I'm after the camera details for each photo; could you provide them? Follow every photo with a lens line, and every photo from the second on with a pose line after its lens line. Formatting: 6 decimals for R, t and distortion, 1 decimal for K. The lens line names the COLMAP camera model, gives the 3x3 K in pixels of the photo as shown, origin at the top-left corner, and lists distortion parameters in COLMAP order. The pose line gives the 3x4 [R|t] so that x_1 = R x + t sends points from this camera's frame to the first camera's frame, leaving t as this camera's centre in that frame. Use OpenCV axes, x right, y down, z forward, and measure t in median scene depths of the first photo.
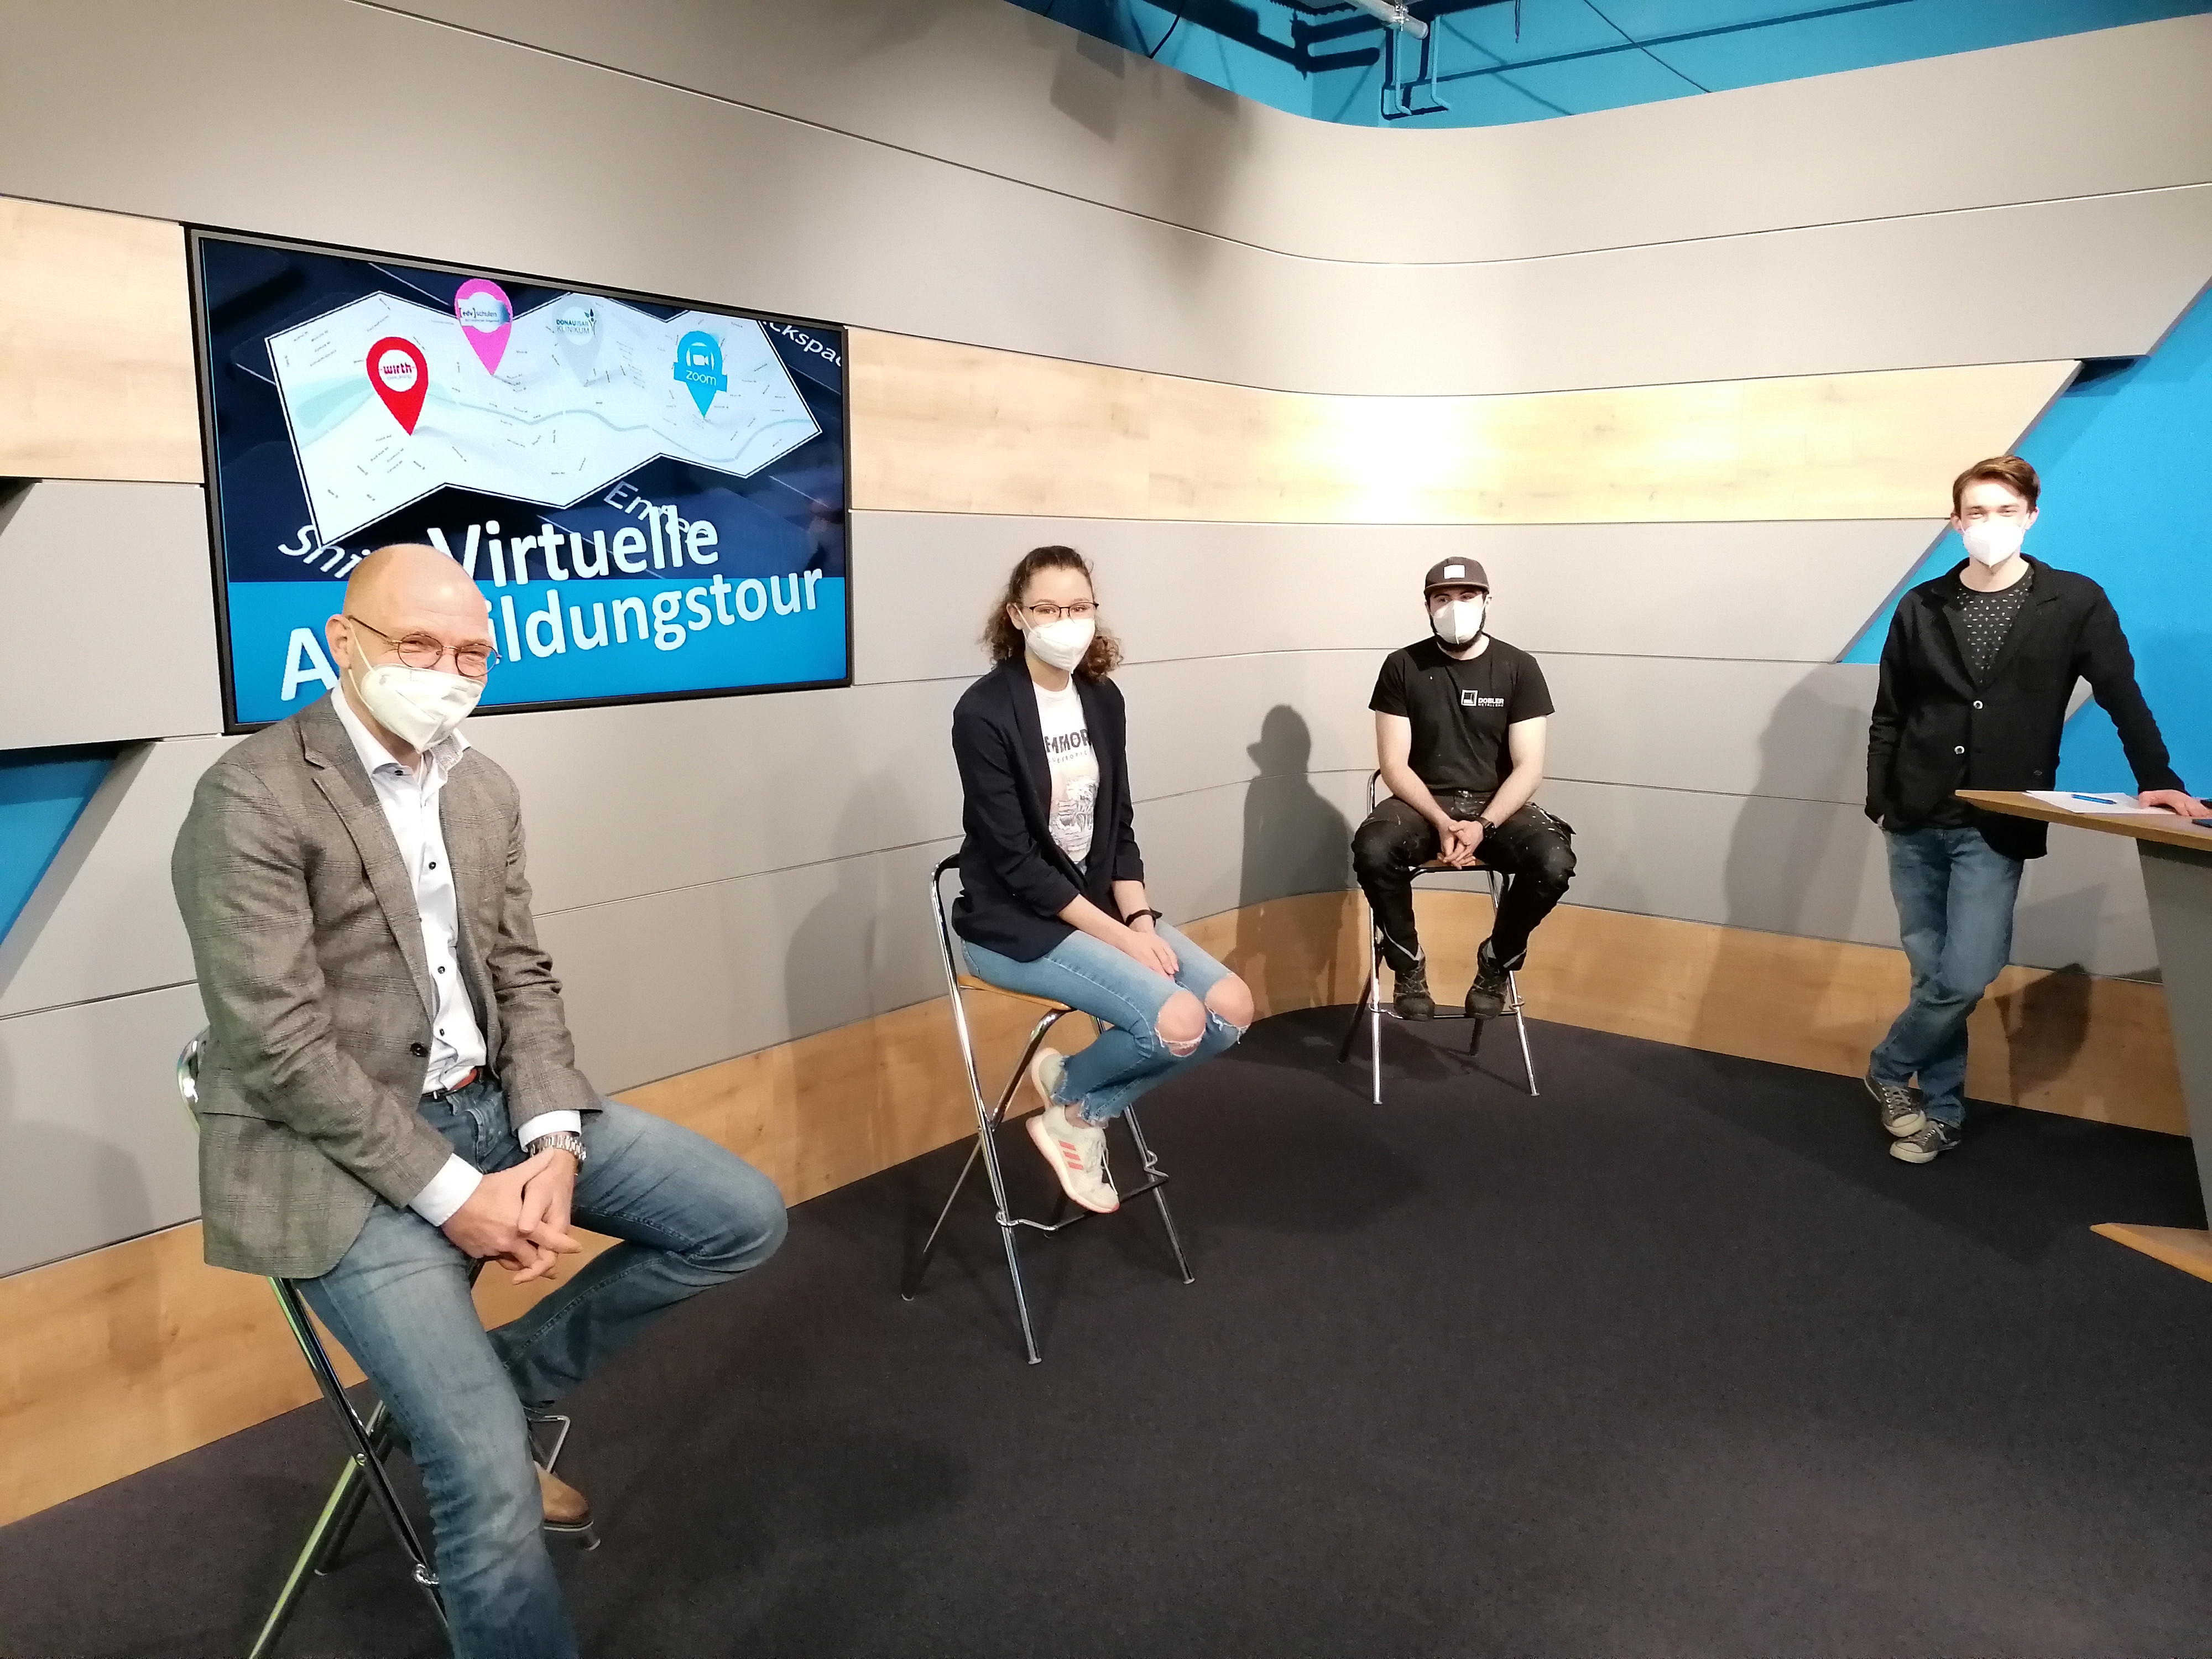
lens RADIAL K [[1676.0, 0, 1111.7], [0, 1676.0, 829.3], [0, 0, 1]] dist [0.089220, -0.100150]
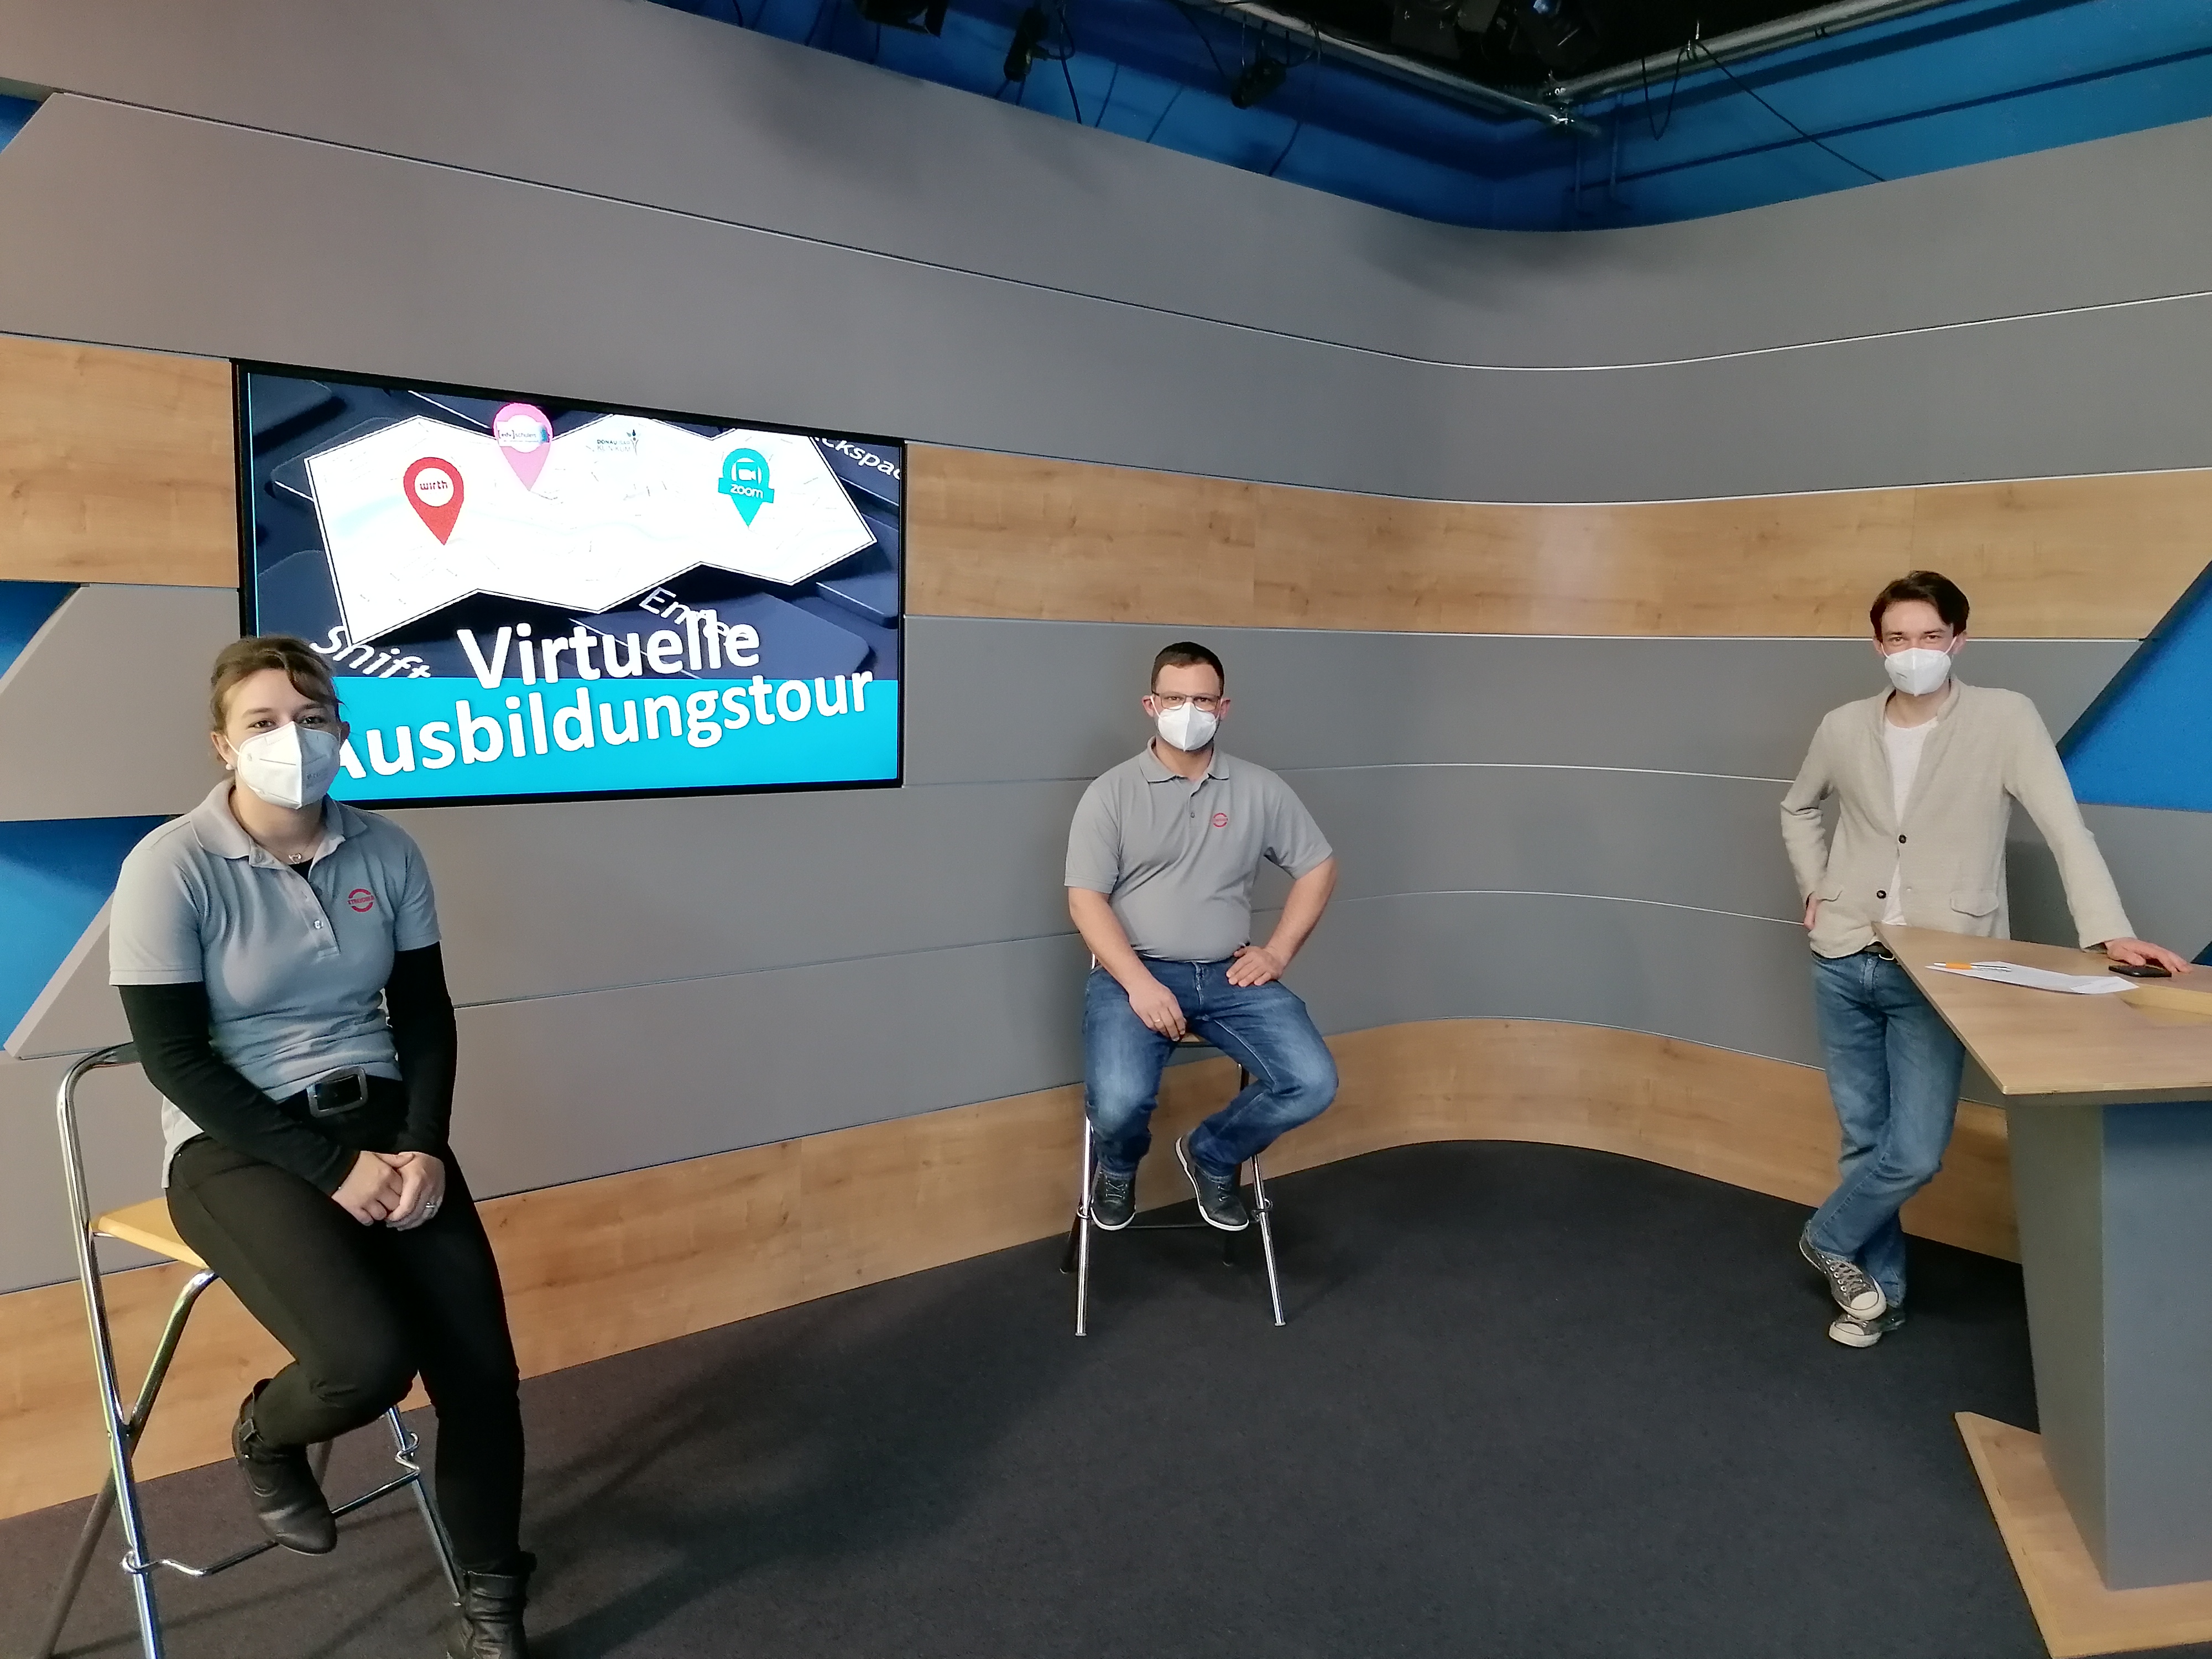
lens RADIAL K [[1676.0, 0, 1102.6], [0, 1676.0, 828.3], [0, 0, 1]] dist [0.089220, -0.100150]
pose [[0.976202, 0.037462, -0.213605, 0.206876], [-0.050165, 0.997260, -0.054363, -0.011303], [0.210983, 0.063785, 0.975406, 0.035077]]
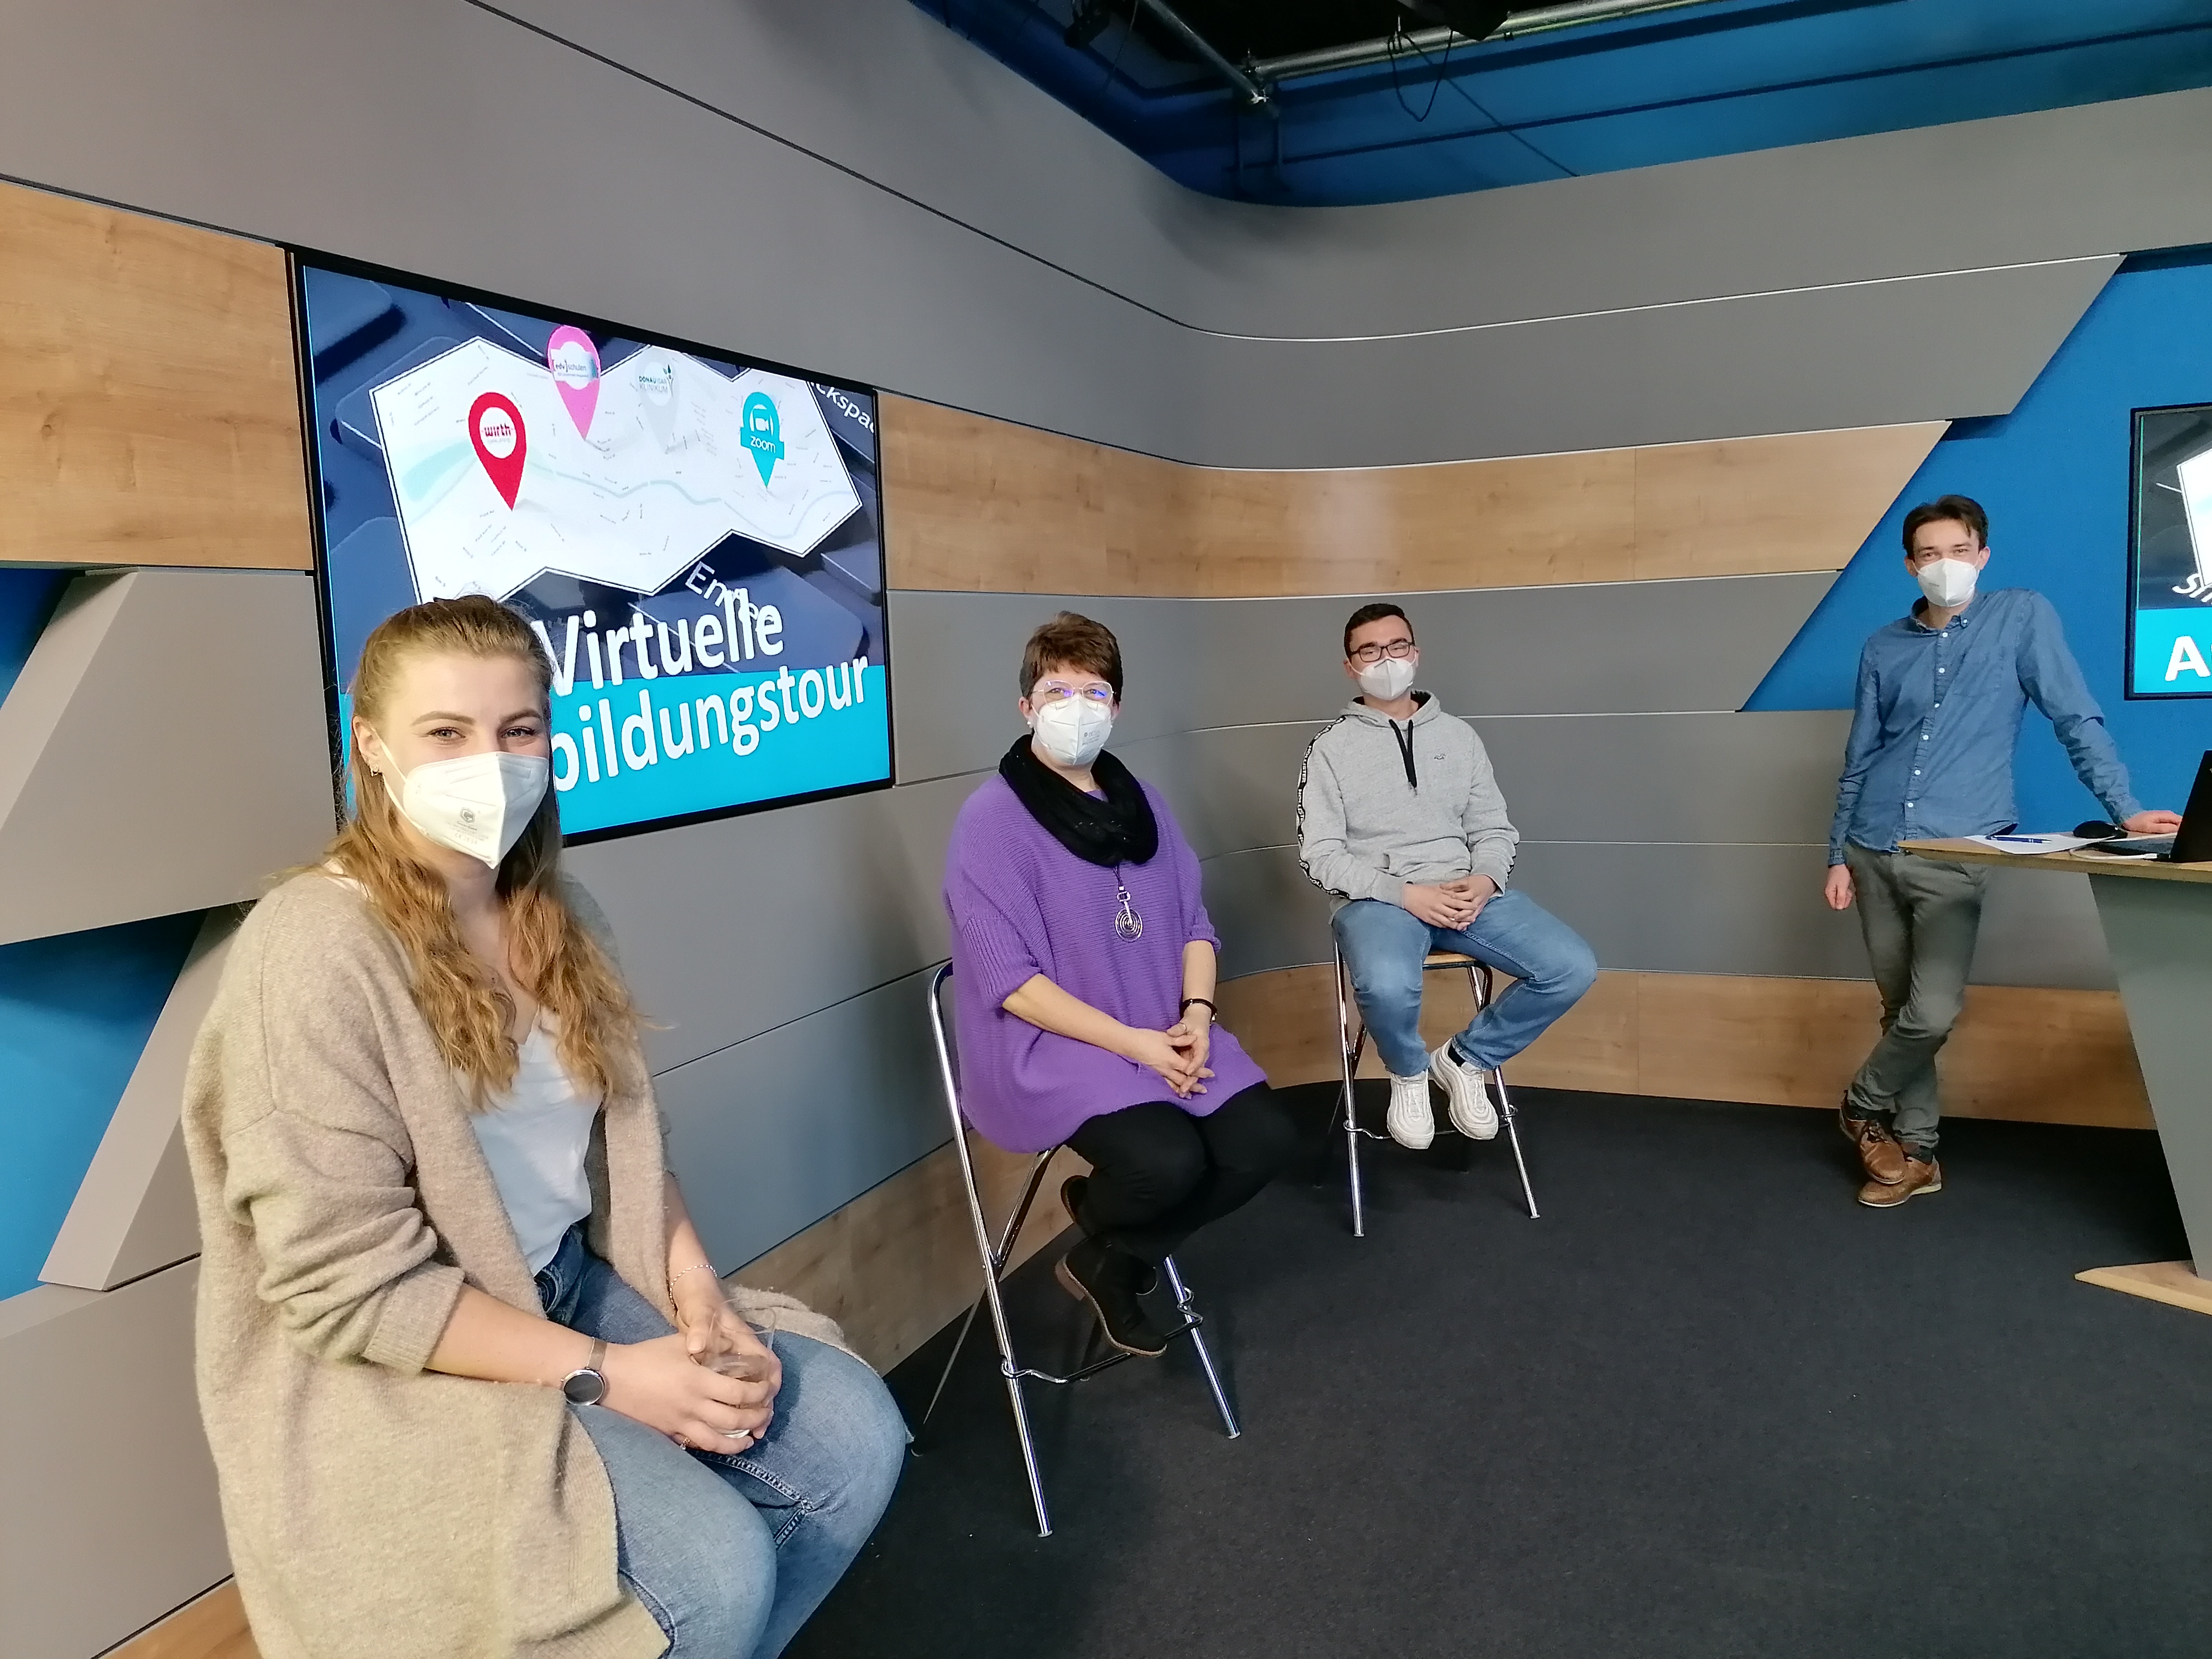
lens RADIAL K [[1676.0, 0, 1103.7], [0, 1676.0, 831.5], [0, 0, 1]] dist [0.089220, -0.100150]
pose [[0.967156, -0.069651, 0.244455, -0.300699], [0.083019, 0.995540, -0.044802, -0.013265], [-0.240244, 0.063625, 0.968625, 0.123711]]
